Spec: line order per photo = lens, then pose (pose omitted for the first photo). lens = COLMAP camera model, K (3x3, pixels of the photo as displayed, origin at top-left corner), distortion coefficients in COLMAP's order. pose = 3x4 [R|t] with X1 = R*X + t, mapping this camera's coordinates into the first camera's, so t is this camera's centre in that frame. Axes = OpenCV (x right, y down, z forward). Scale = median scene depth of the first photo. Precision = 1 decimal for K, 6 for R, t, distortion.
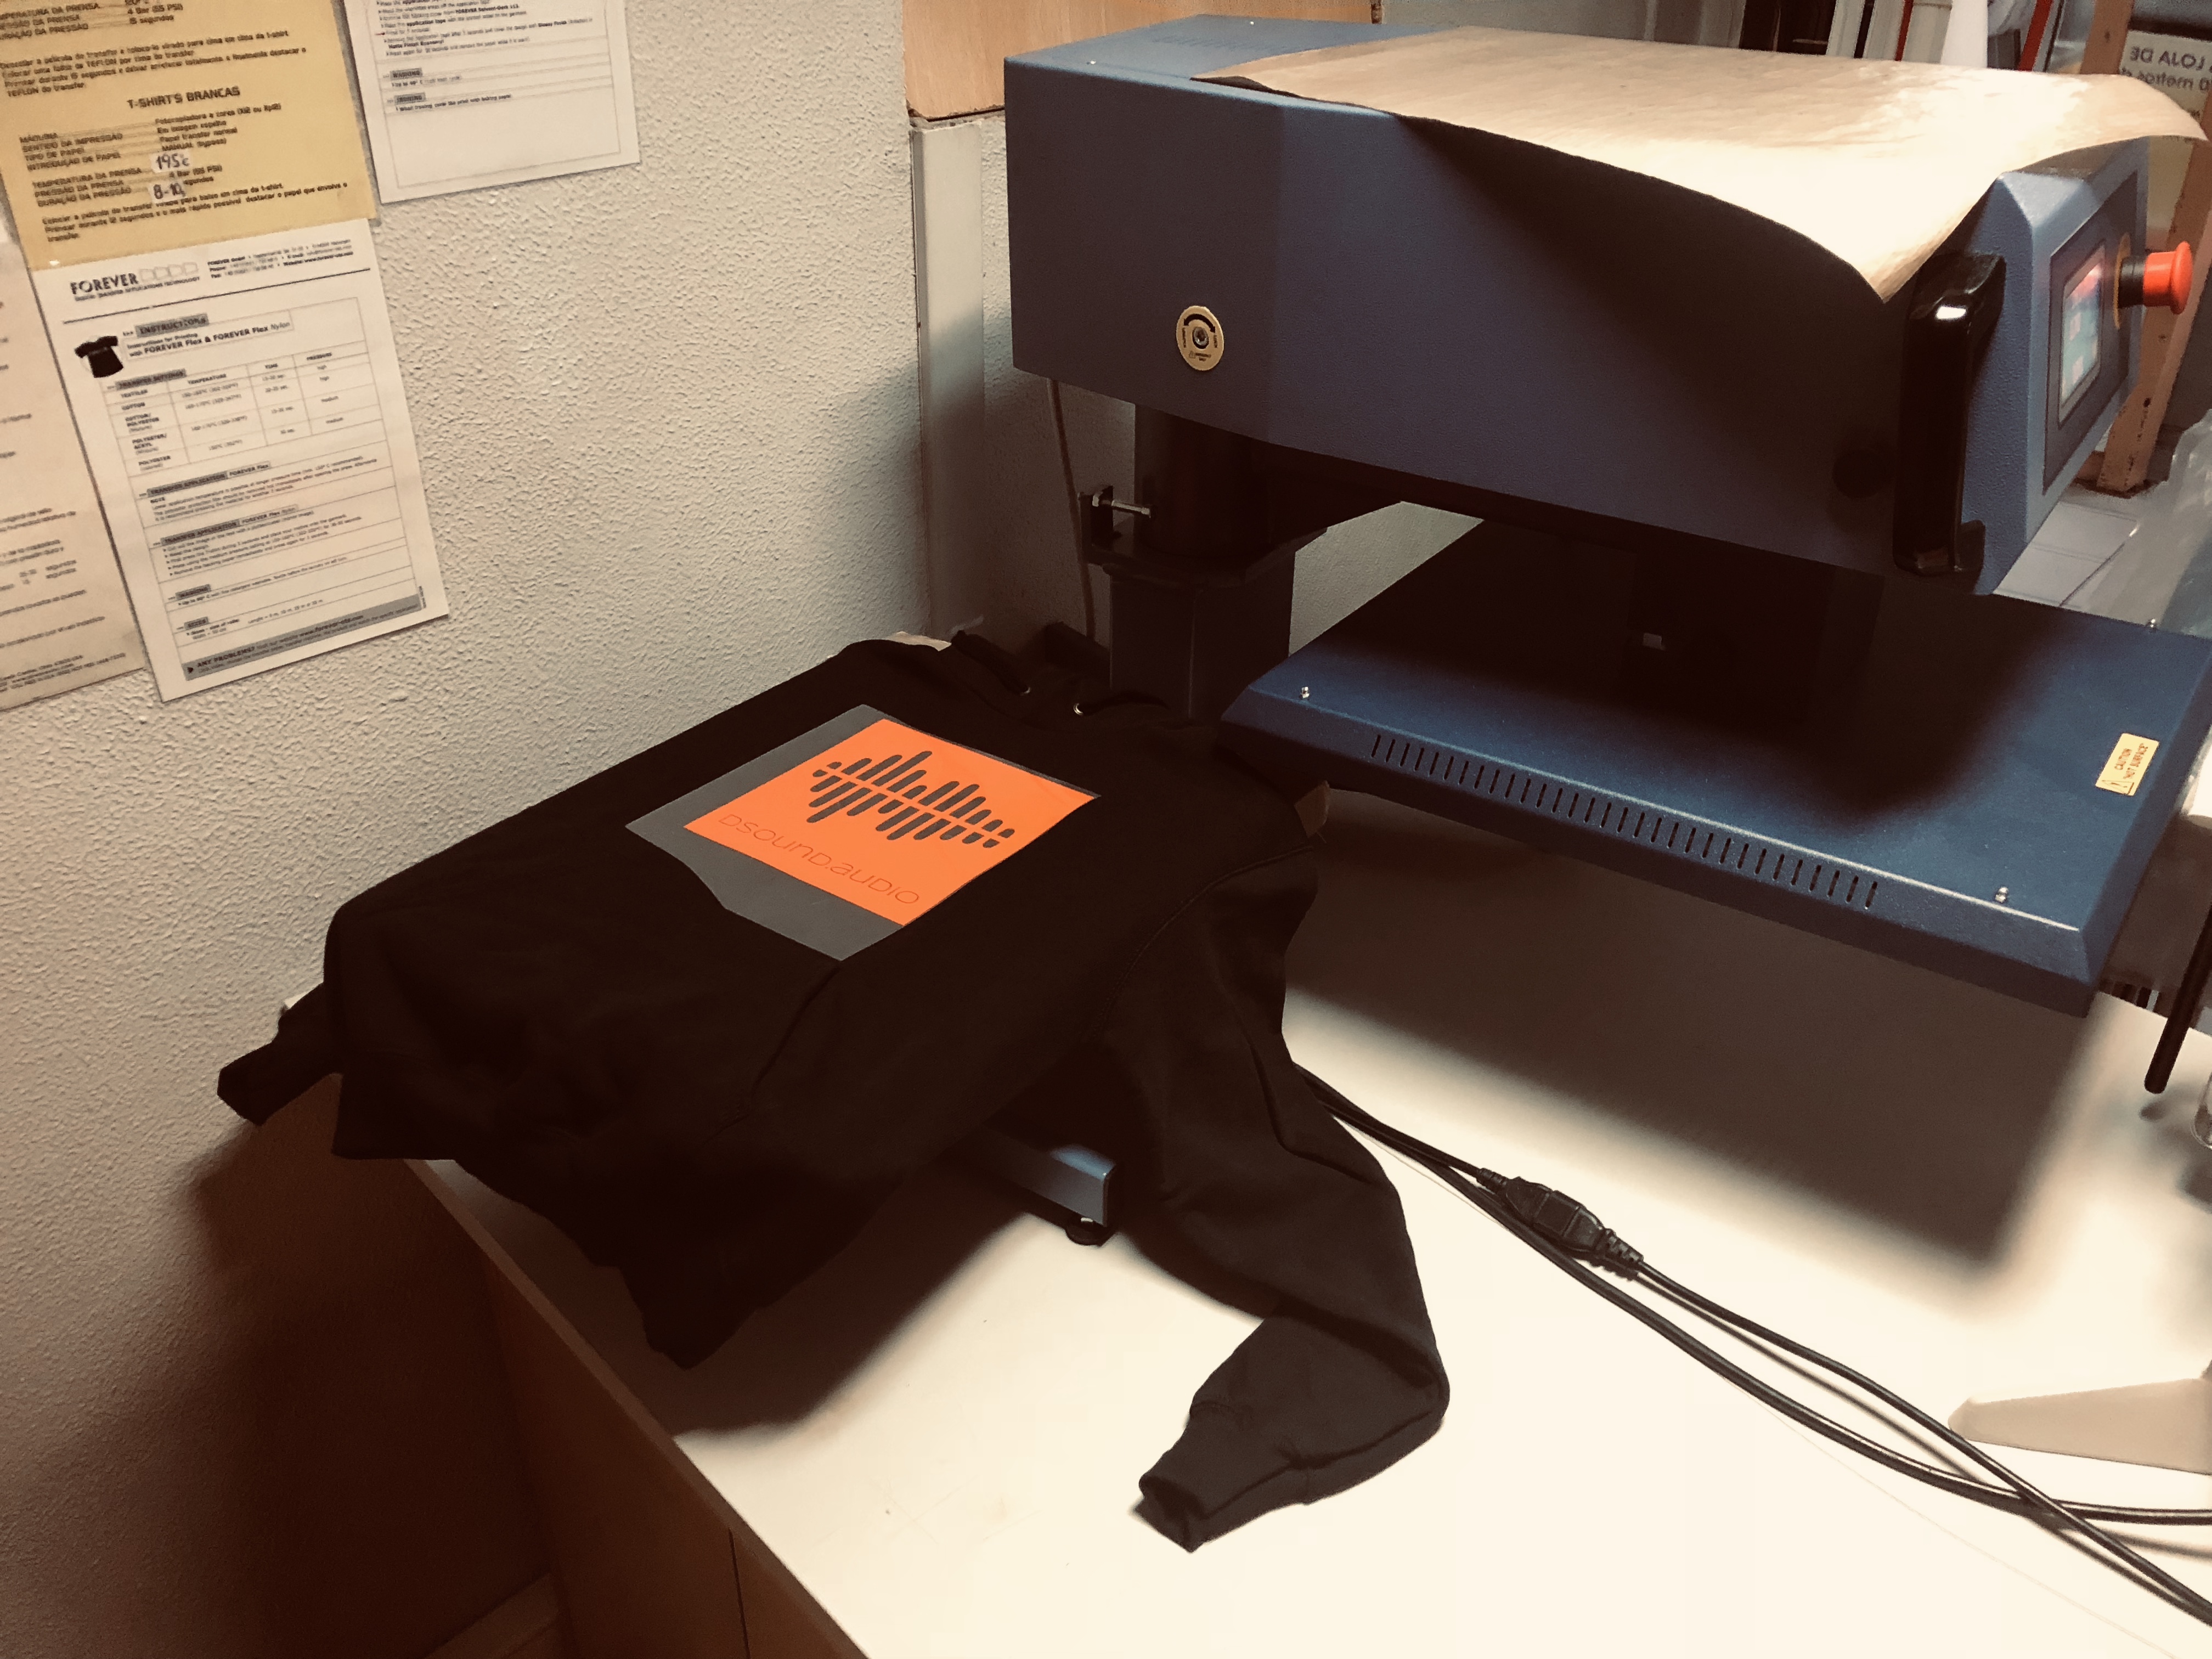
lens RADIAL K [[1799.3, 0, 1106.6], [0, 1799.3, 835.5], [0, 0, 1]] dist [0.019668, -0.004779]
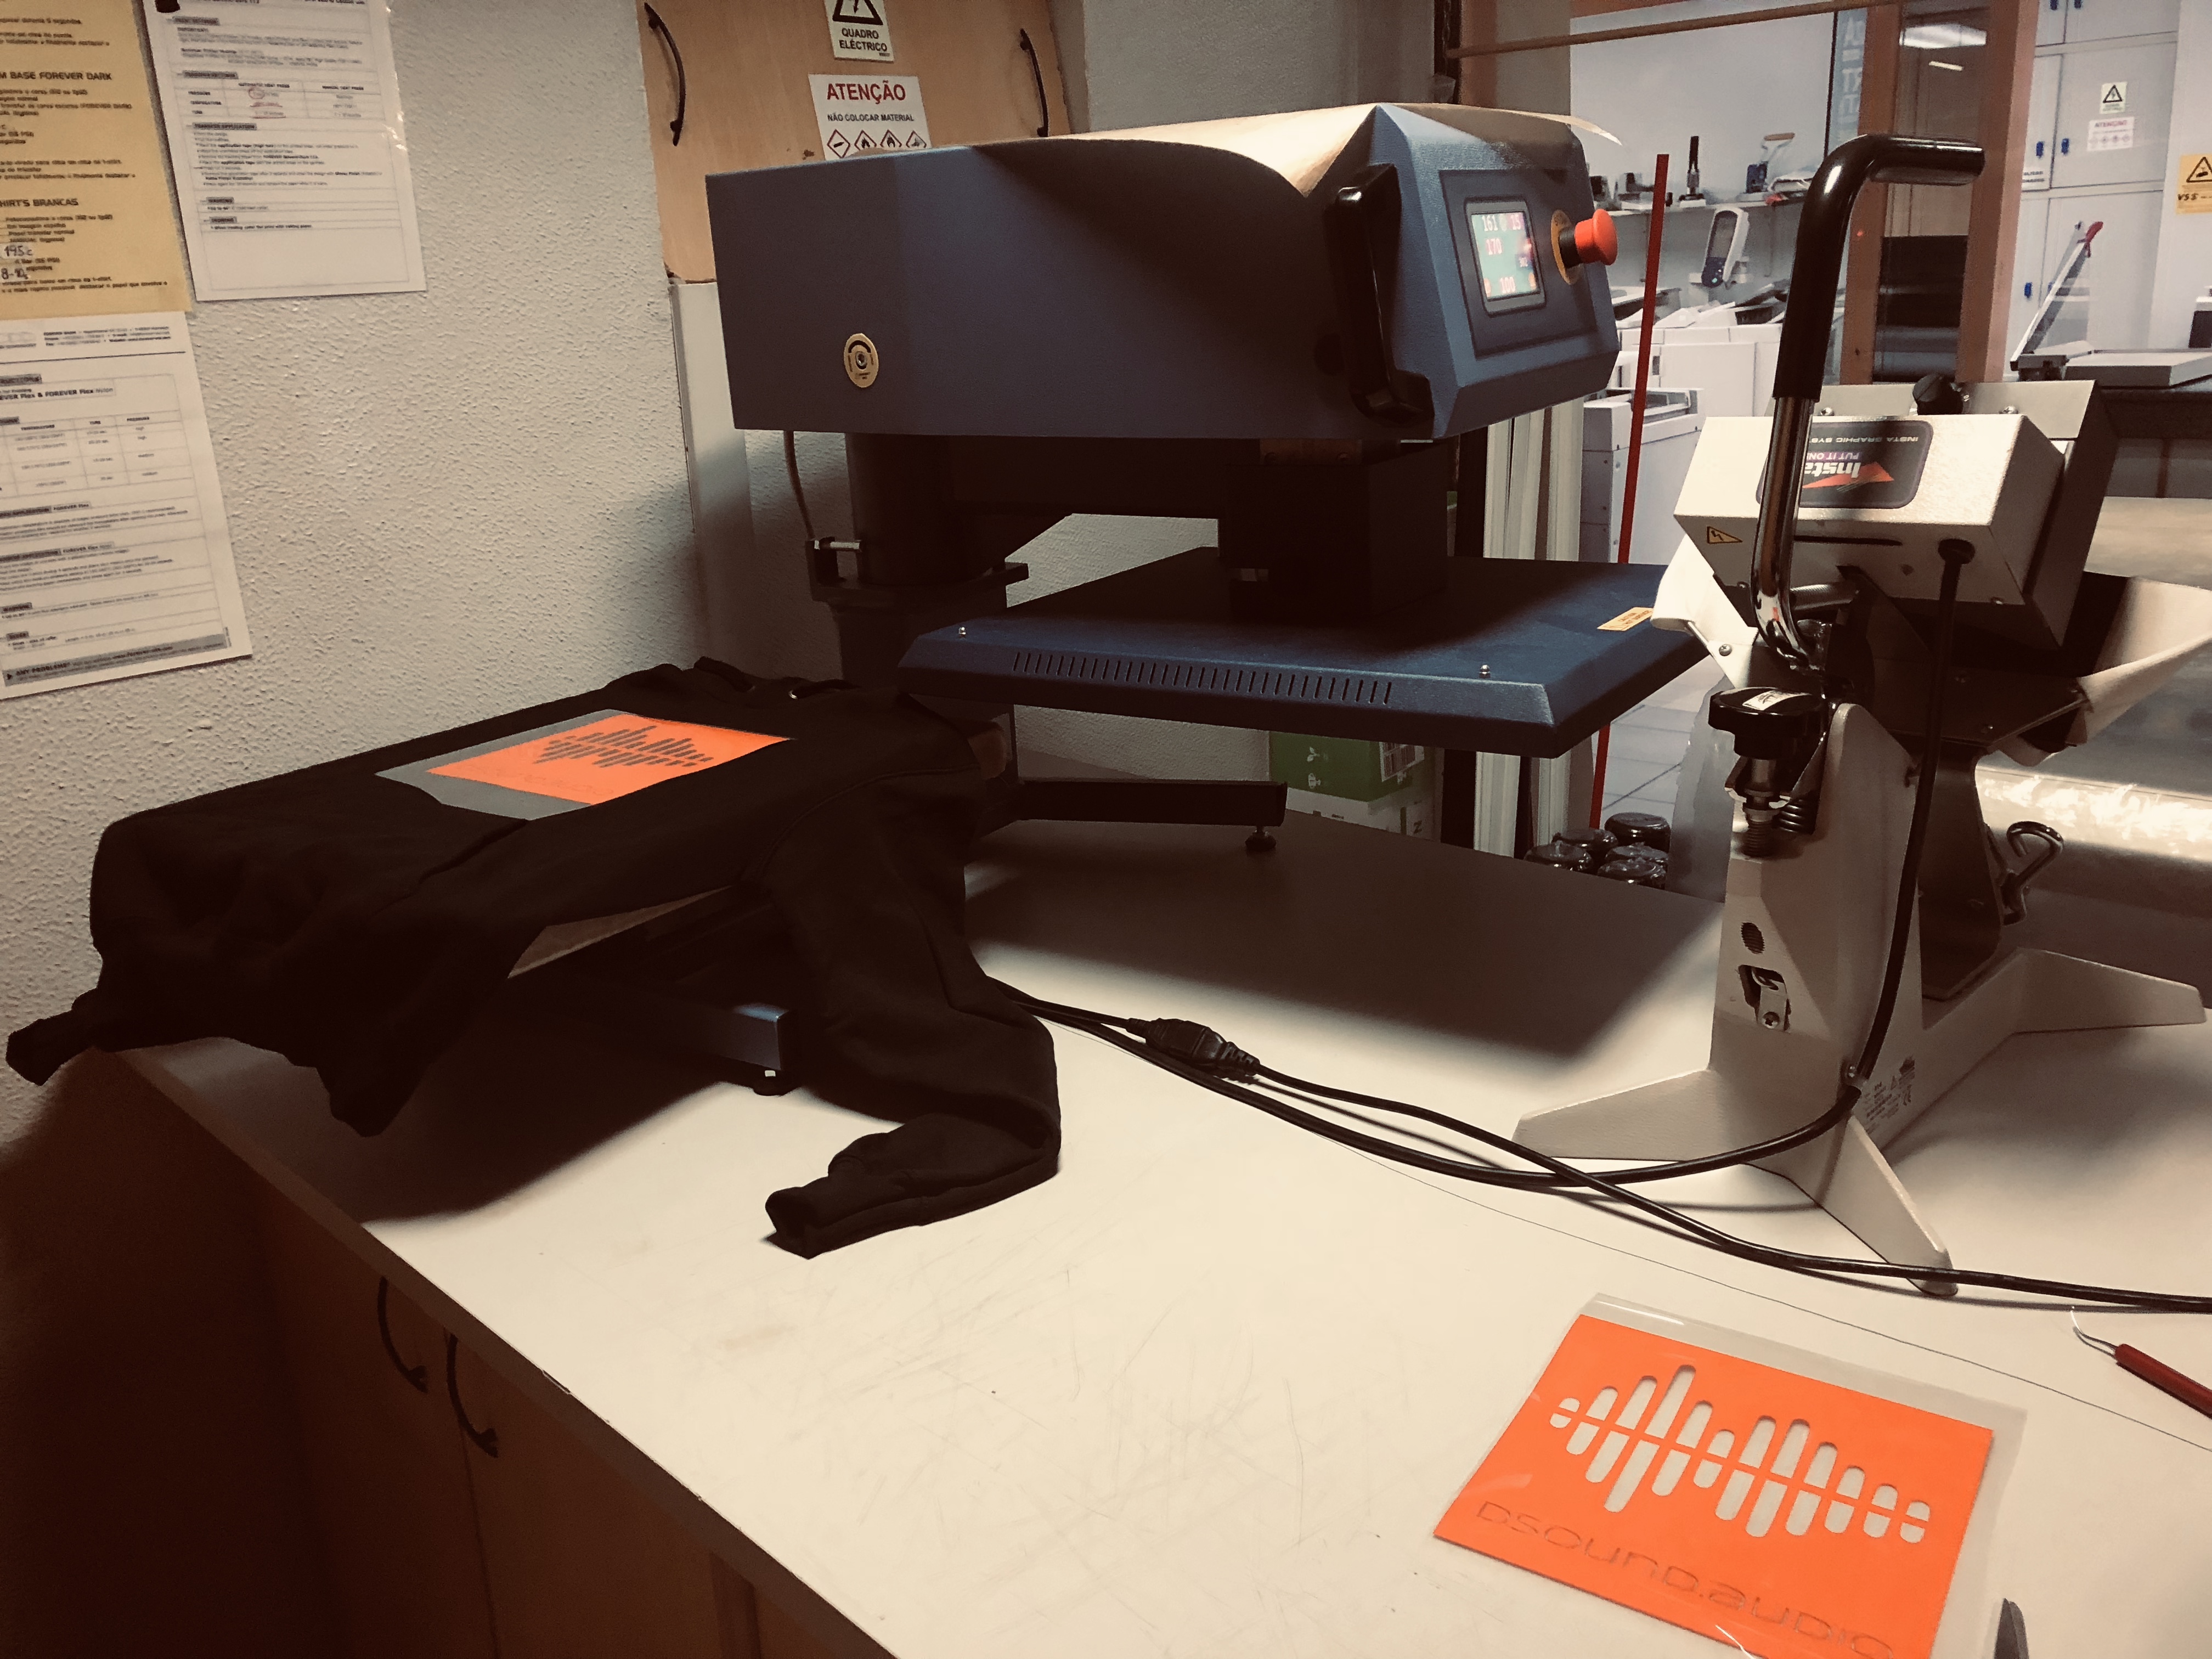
lens RADIAL K [[1799.3, 0, 1104.8], [0, 1799.3, 818.7], [0, 0, 1]] dist [0.019668, -0.004779]
pose [[0.998296, -0.057456, 0.010218, 0.181937], [0.058204, 0.967647, -0.245501, 0.326883], [0.004218, 0.245678, 0.969342, -0.107108]]
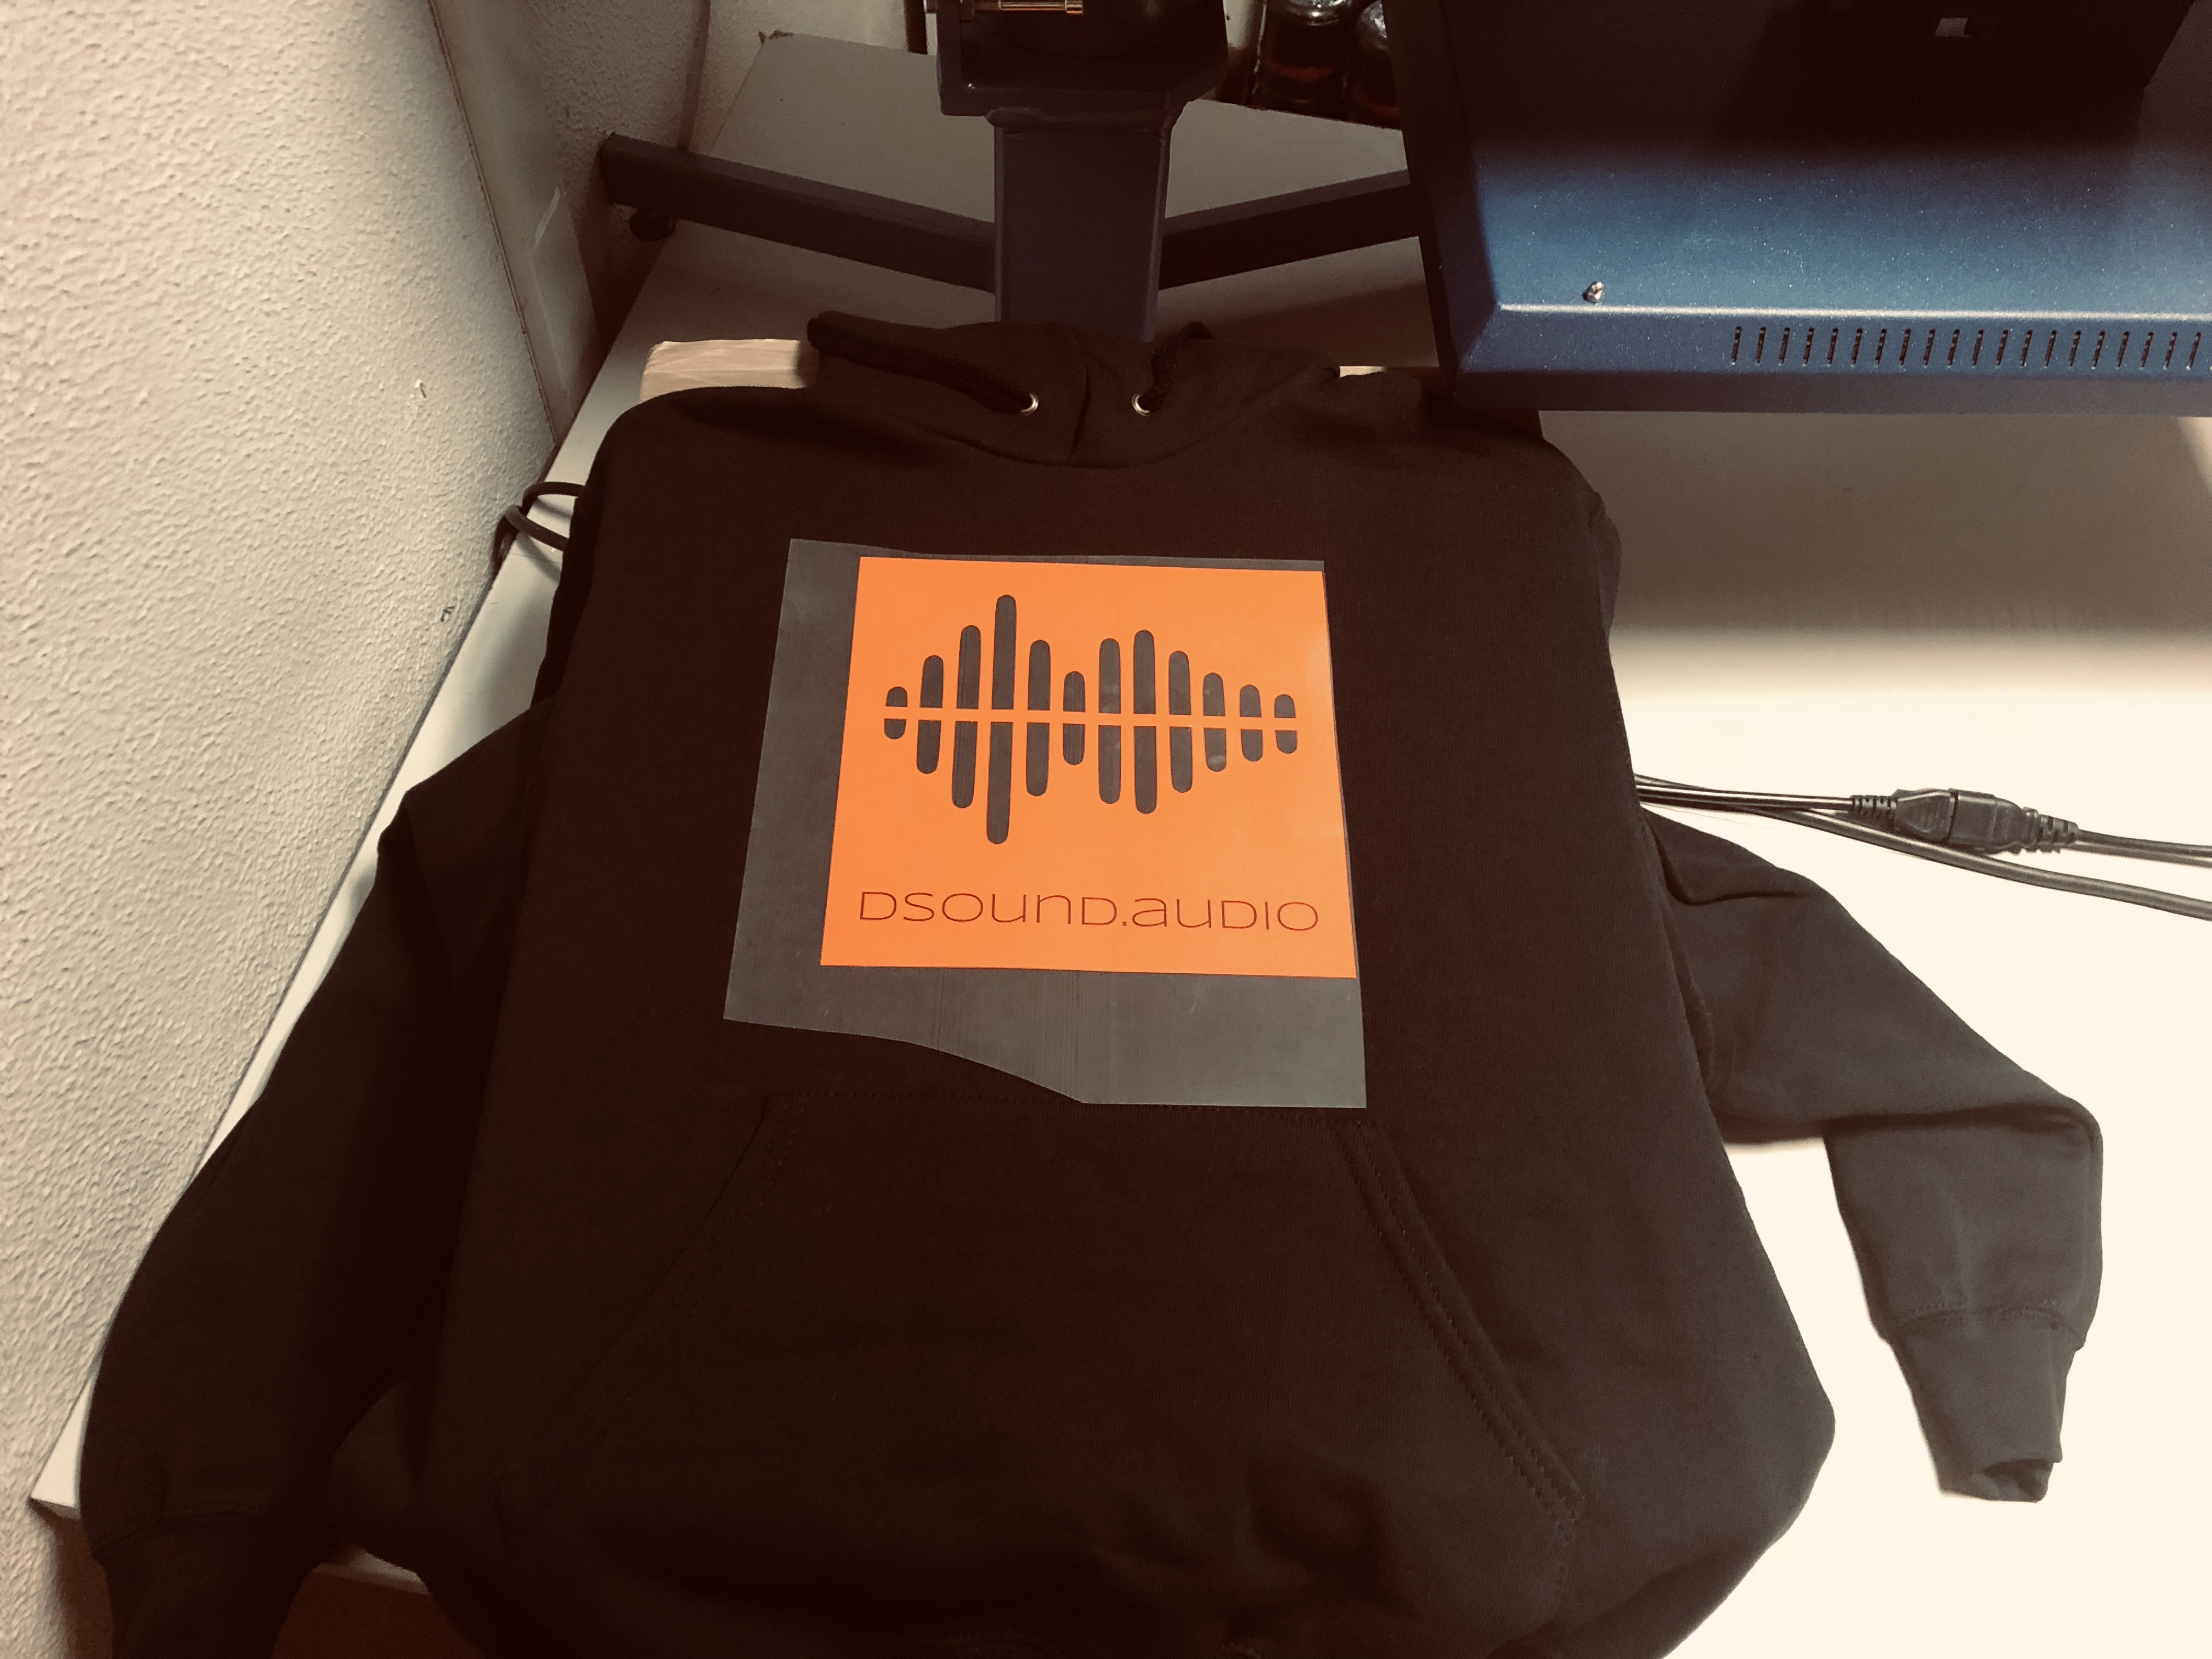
lens RADIAL K [[1799.3, 0, 1105.9], [0, 1799.3, 824.2], [0, 0, 1]] dist [0.019668, -0.004779]
pose [[0.802468, -0.482253, 0.351393, -0.330285], [0.265313, 0.815856, 0.513797, -0.292151], [-0.534467, -0.319077, 0.782646, 0.529814]]
